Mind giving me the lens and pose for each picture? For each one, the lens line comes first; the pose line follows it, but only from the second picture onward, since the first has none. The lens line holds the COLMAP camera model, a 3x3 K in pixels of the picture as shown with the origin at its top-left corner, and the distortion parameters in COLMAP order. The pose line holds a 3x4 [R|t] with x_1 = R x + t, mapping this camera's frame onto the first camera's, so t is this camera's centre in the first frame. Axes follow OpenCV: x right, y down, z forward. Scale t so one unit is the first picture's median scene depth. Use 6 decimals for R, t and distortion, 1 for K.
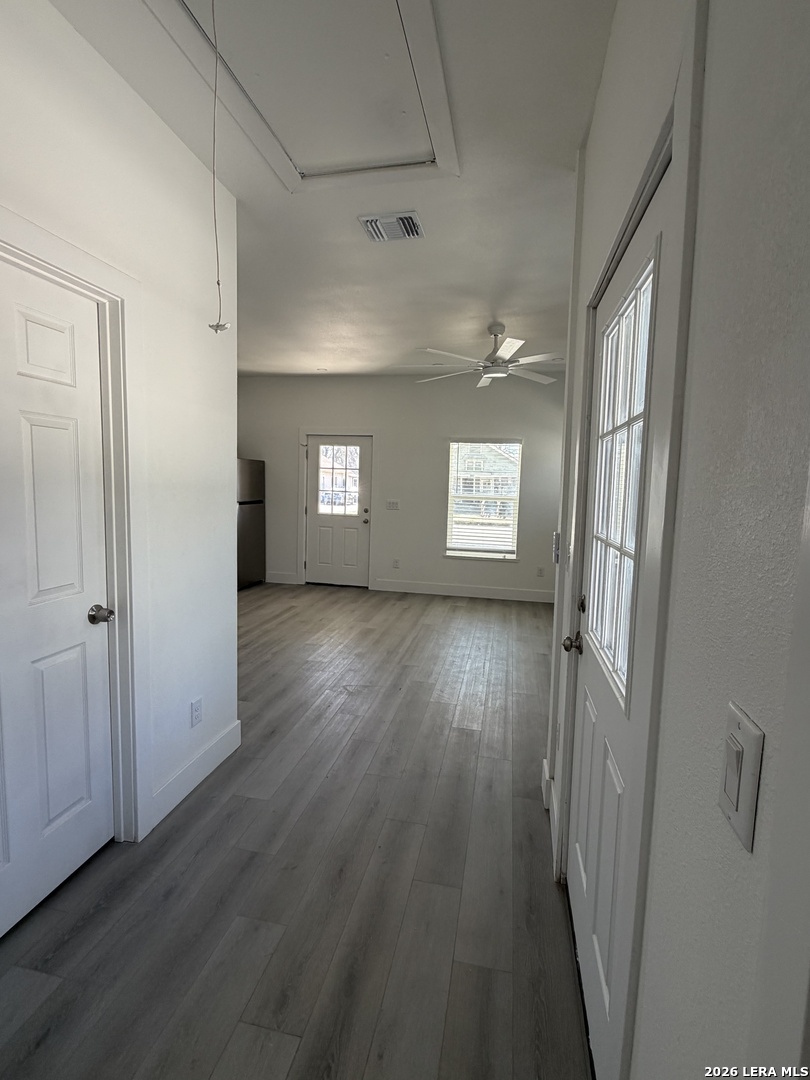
lens RADIAL K [[517.7, 0, 405.0], [0, 517.7, 540.0], [0, 0, 1]] dist [-0.001300, -0.000371]
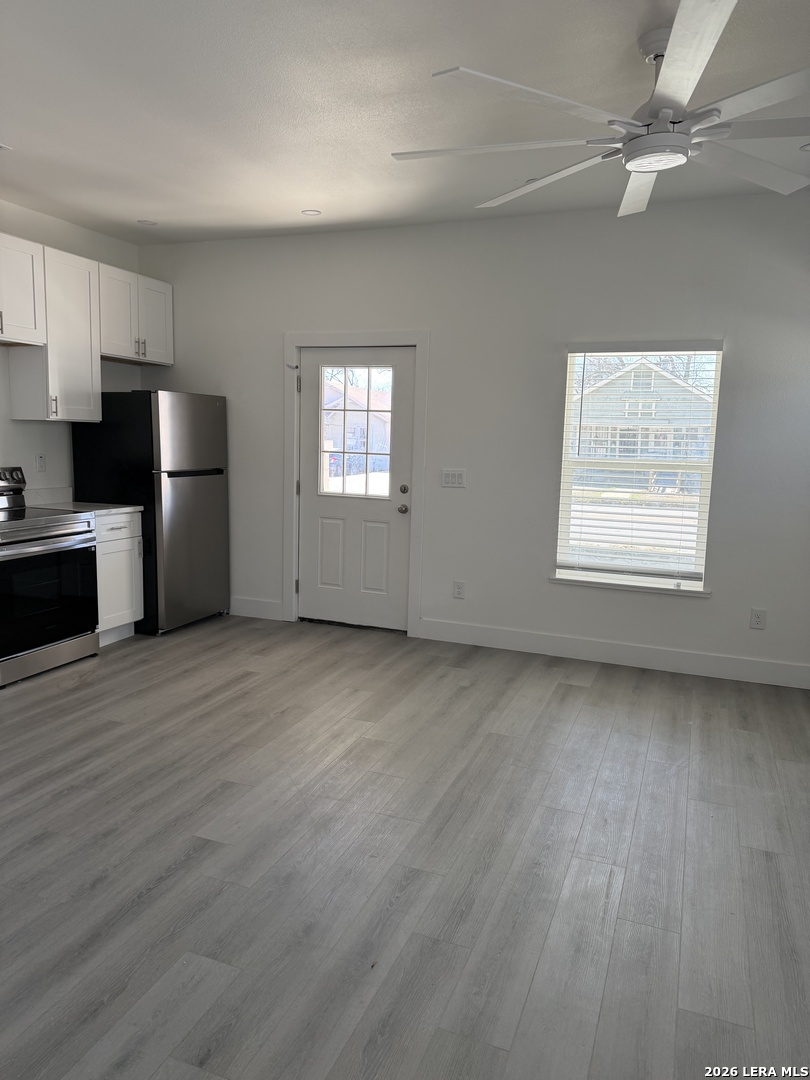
lens RADIAL K [[752.5, 0, 398.8], [0, 752.5, 540.4], [0, 0, 1]] dist [0.131569, -0.202954]
pose [[0.984590, 0.018656, -0.173881, 0.057387], [-0.014646, 0.999597, 0.024317, -0.023786], [0.174265, -0.021395, 0.984466, 0.246978]]
